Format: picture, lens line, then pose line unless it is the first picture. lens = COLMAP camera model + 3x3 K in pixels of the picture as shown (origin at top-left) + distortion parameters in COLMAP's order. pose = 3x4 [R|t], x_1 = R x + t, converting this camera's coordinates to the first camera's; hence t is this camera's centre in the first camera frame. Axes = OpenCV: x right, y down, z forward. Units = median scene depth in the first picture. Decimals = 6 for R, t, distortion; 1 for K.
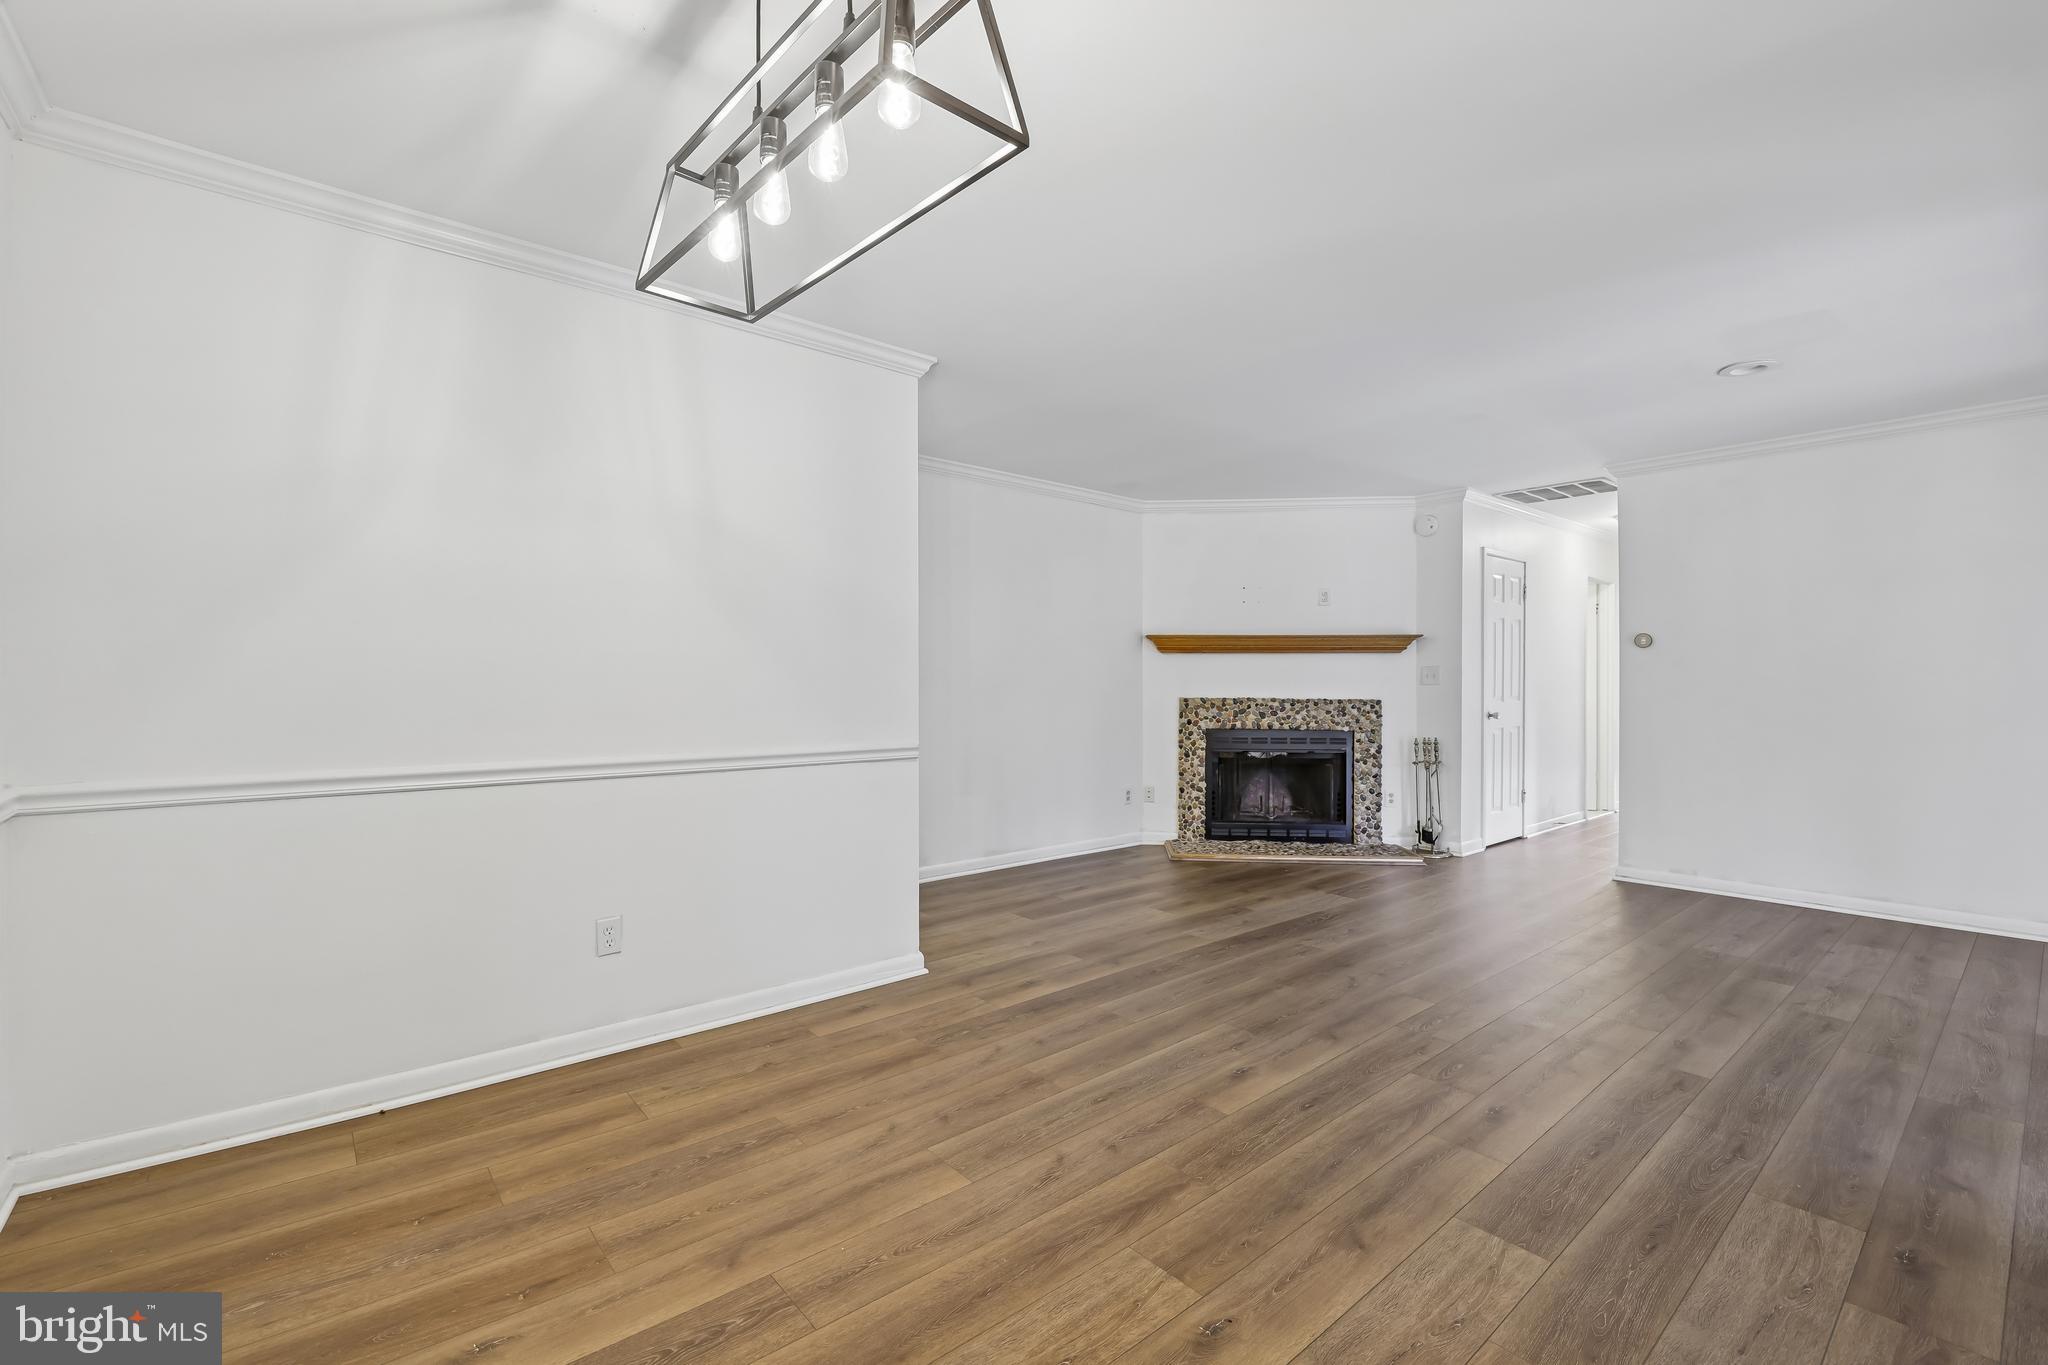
lens RADIAL K [[867.0, 0, 1005.7], [0, 867.0, 675.9], [0, 0, 1]] dist [-0.002007, 0.001268]
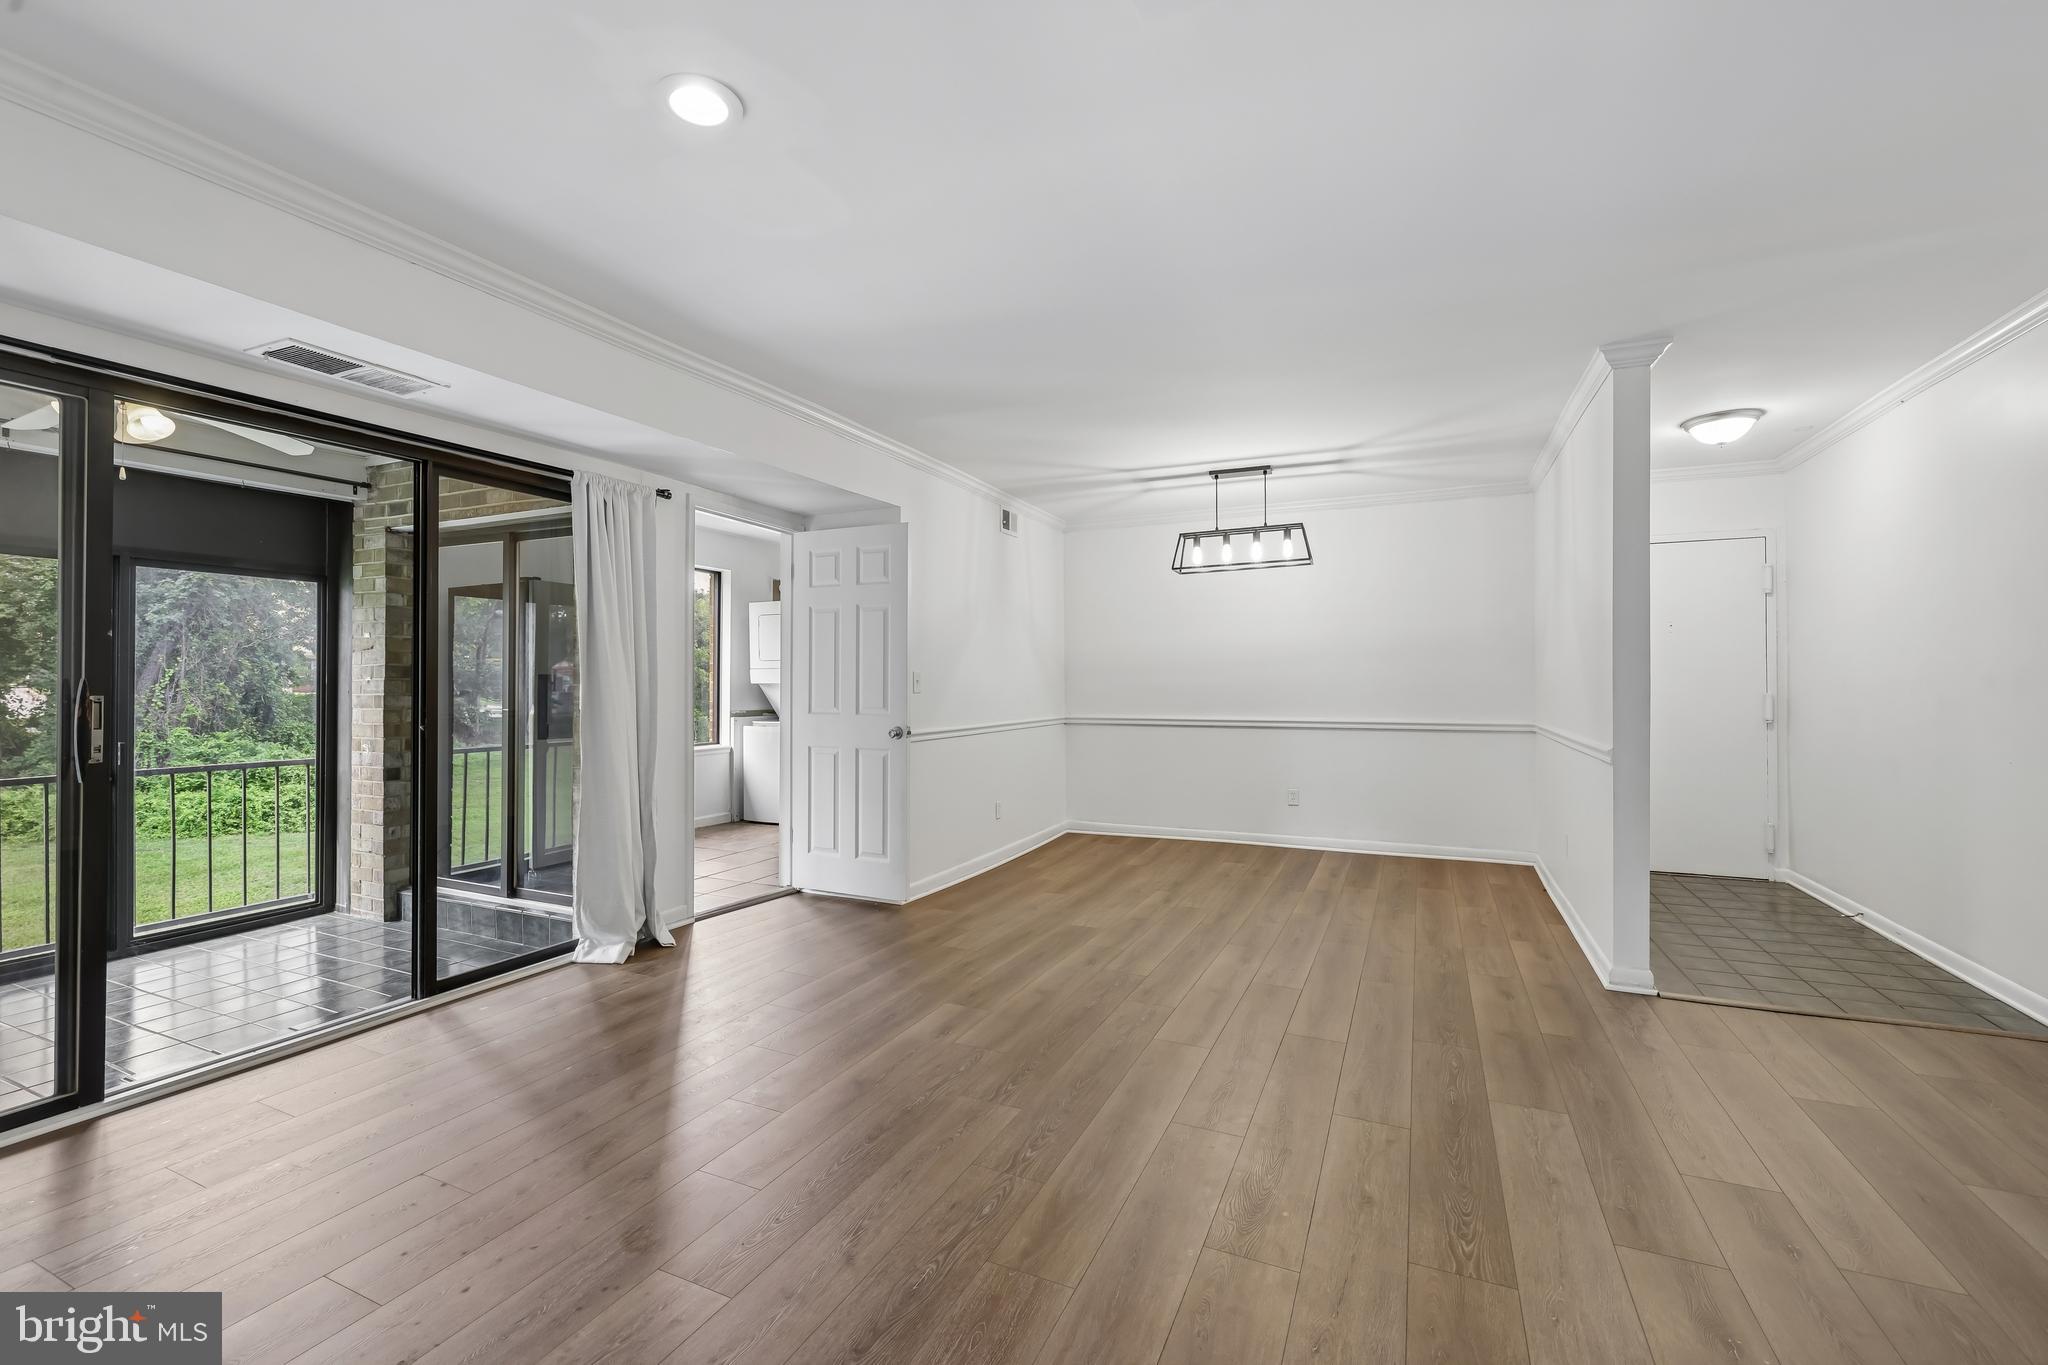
lens RADIAL K [[867.0, 0, 1010.6], [0, 867.0, 681.0], [0, 0, 1]] dist [-0.002007, 0.001268]
pose [[-0.902751, -0.001051, -0.430162, 0.534207], [0.006309, 0.999857, -0.015684, 0.005939], [0.430117, -0.016873, -0.902615, 0.919660]]
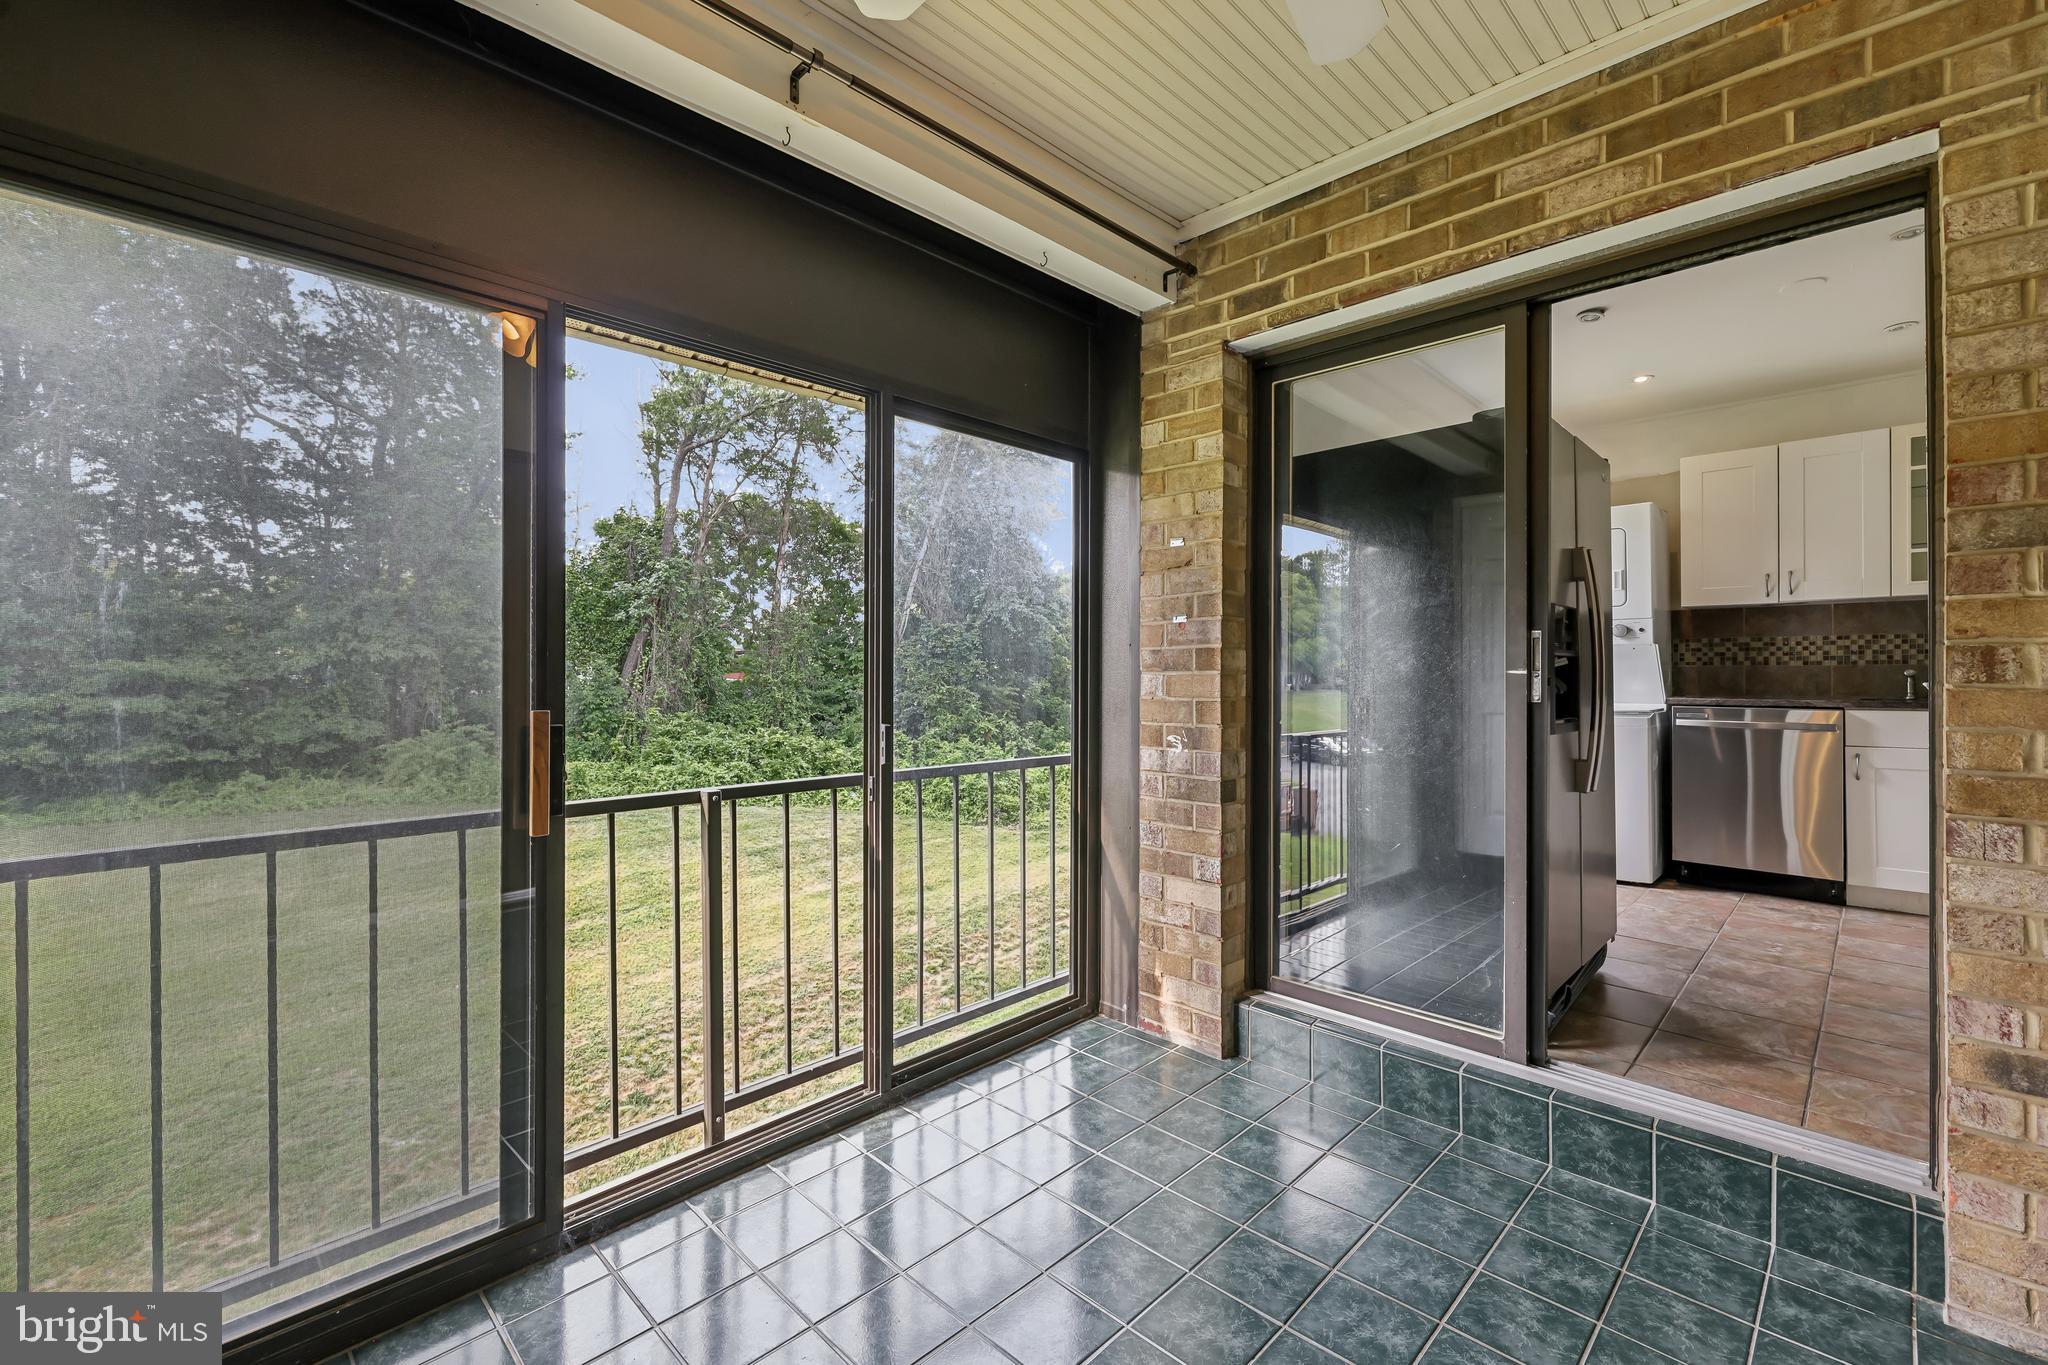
lens RADIAL K [[867.0, 0, 1010.4], [0, 867.0, 676.1], [0, 0, 1]] dist [-0.002007, 0.001268]
pose [[-0.995035, -0.001236, -0.099518, 0.872593], [-0.000029, 0.999926, -0.012128, 0.023359], [0.099526, -0.012065, -0.994962, 0.358480]]
